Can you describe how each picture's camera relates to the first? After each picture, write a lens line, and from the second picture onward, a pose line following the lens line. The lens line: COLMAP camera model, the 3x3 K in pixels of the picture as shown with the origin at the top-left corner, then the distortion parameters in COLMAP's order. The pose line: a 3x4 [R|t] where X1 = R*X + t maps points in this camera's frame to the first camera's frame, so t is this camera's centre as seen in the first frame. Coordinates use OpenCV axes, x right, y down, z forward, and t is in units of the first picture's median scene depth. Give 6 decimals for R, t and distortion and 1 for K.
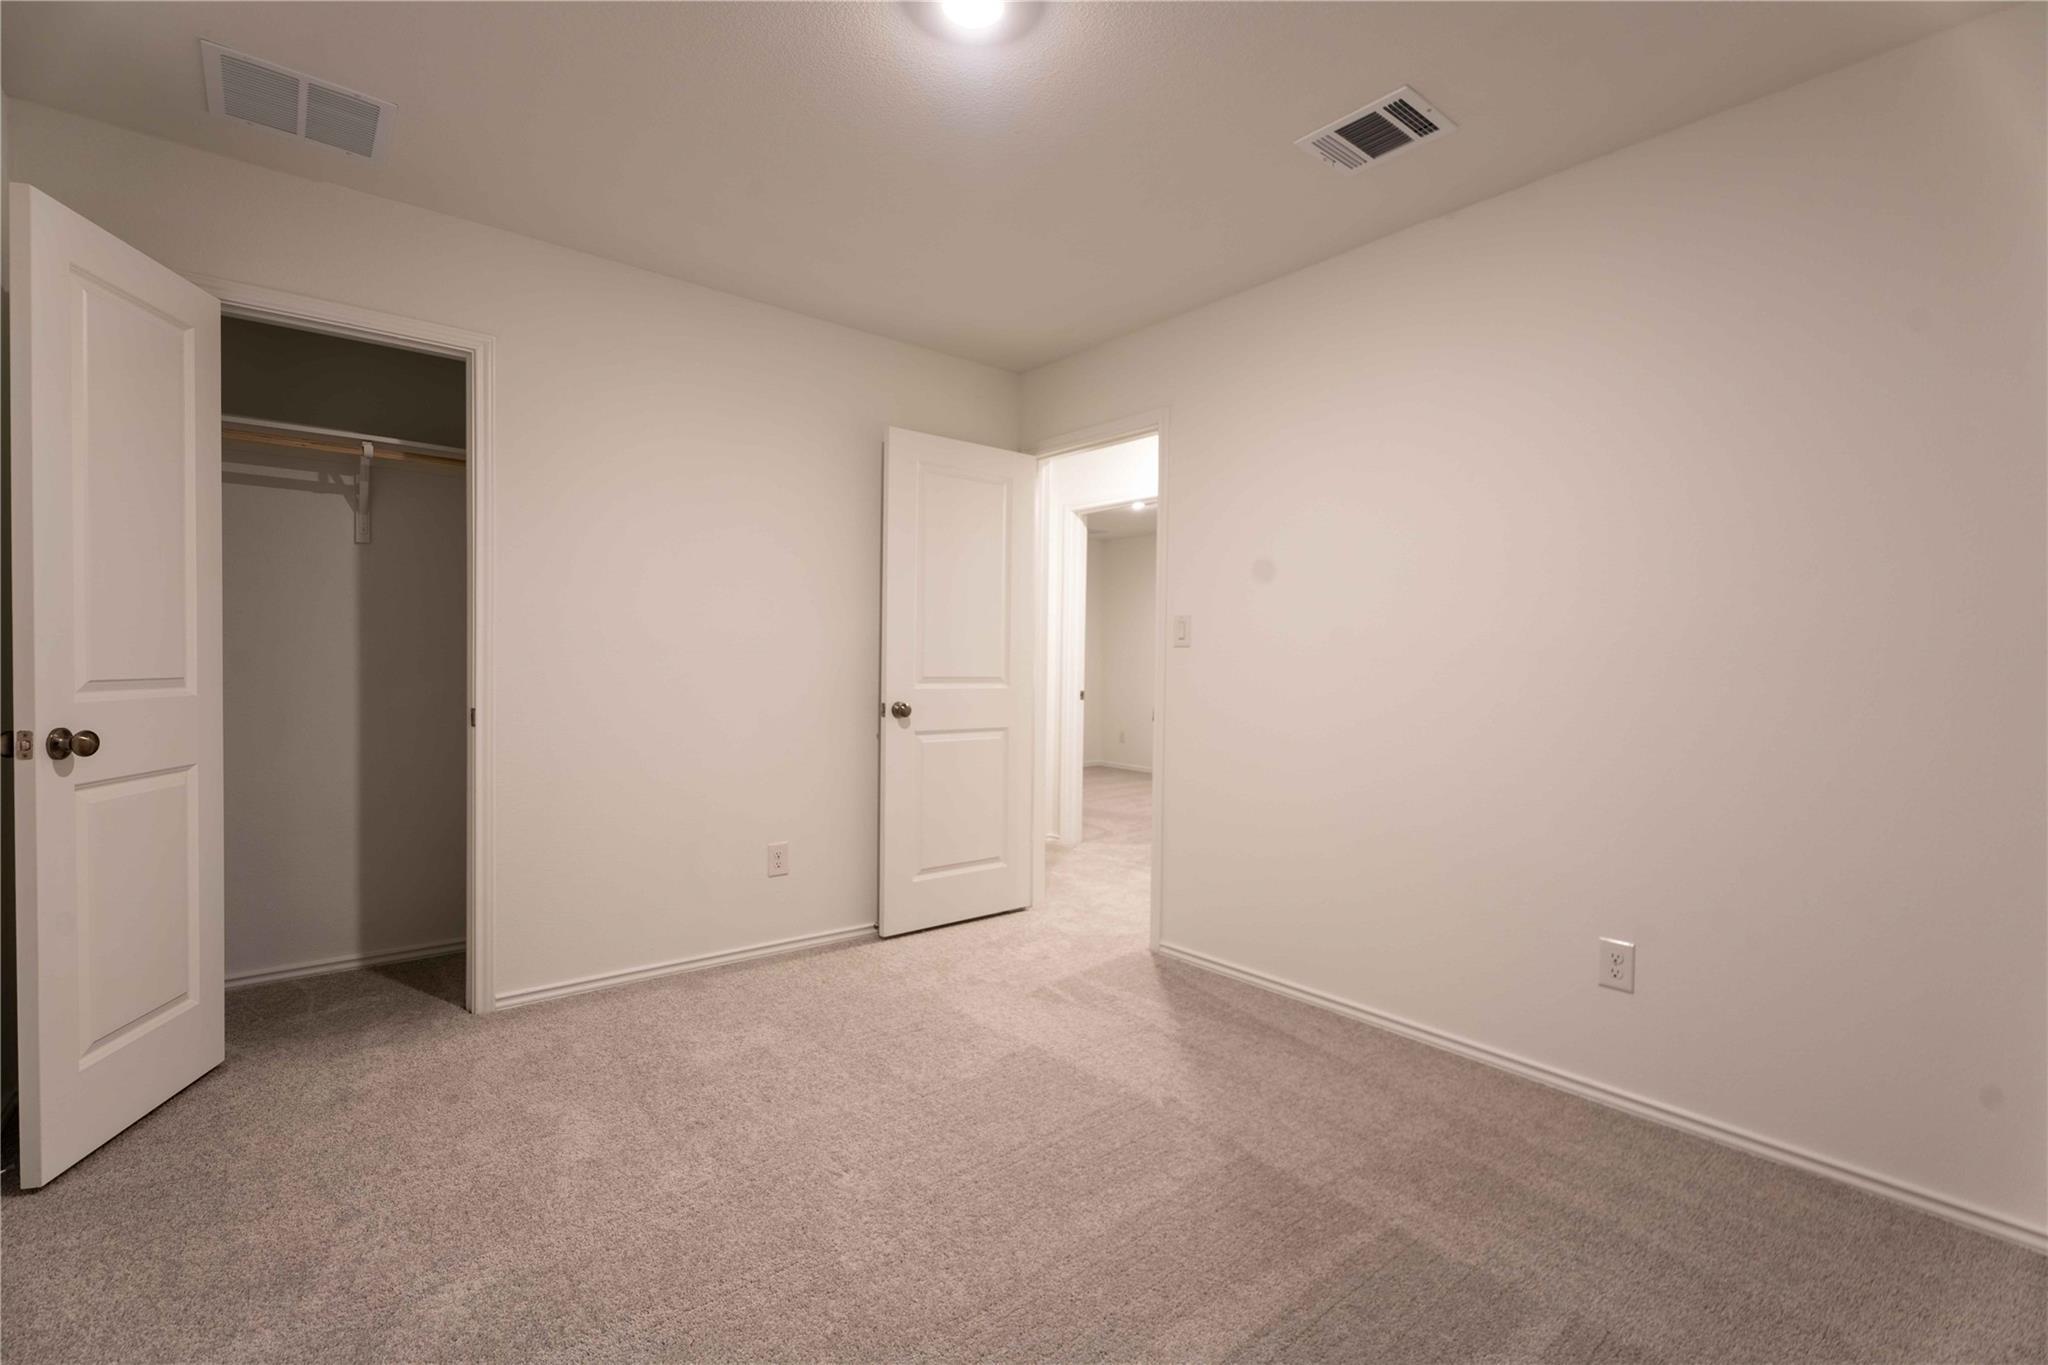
lens RADIAL K [[903.5, 0, 1024.0], [0, 903.5, 682.5], [0, 0, 1]] dist [0.002031, 0.000004]
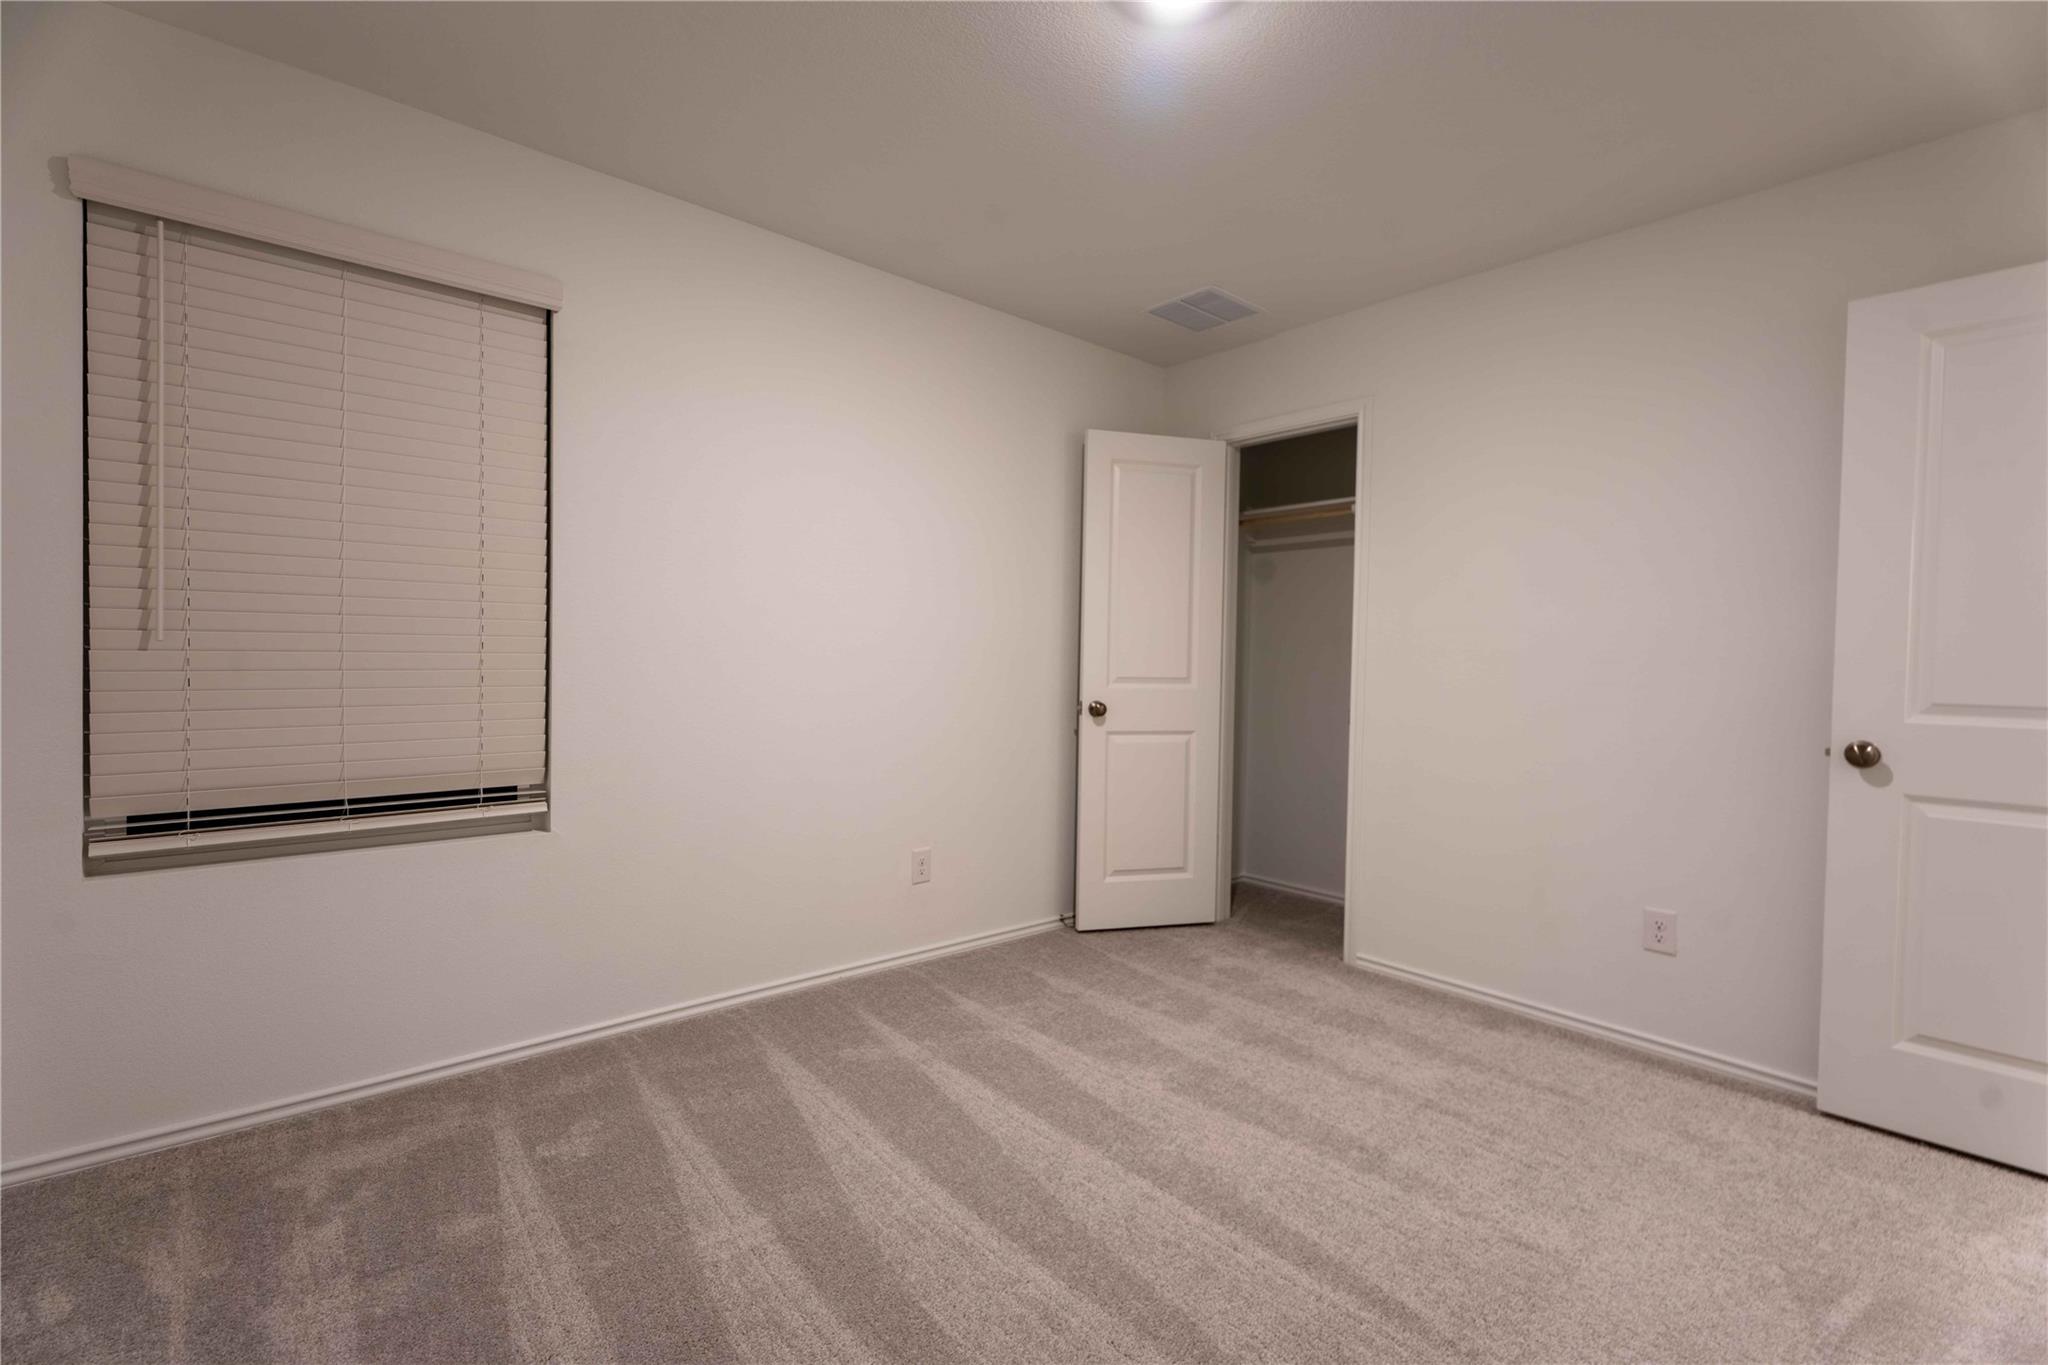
lens RADIAL K [[903.5, 0, 1024.0], [0, 903.5, 682.5], [0, 0, 1]] dist [0.002031, 0.000004]
pose [[0.030394, 0.017159, -0.999391, 0.648646], [-0.035463, 0.999242, 0.016078, -0.011516], [0.998909, 0.034953, 0.030979, 0.585586]]
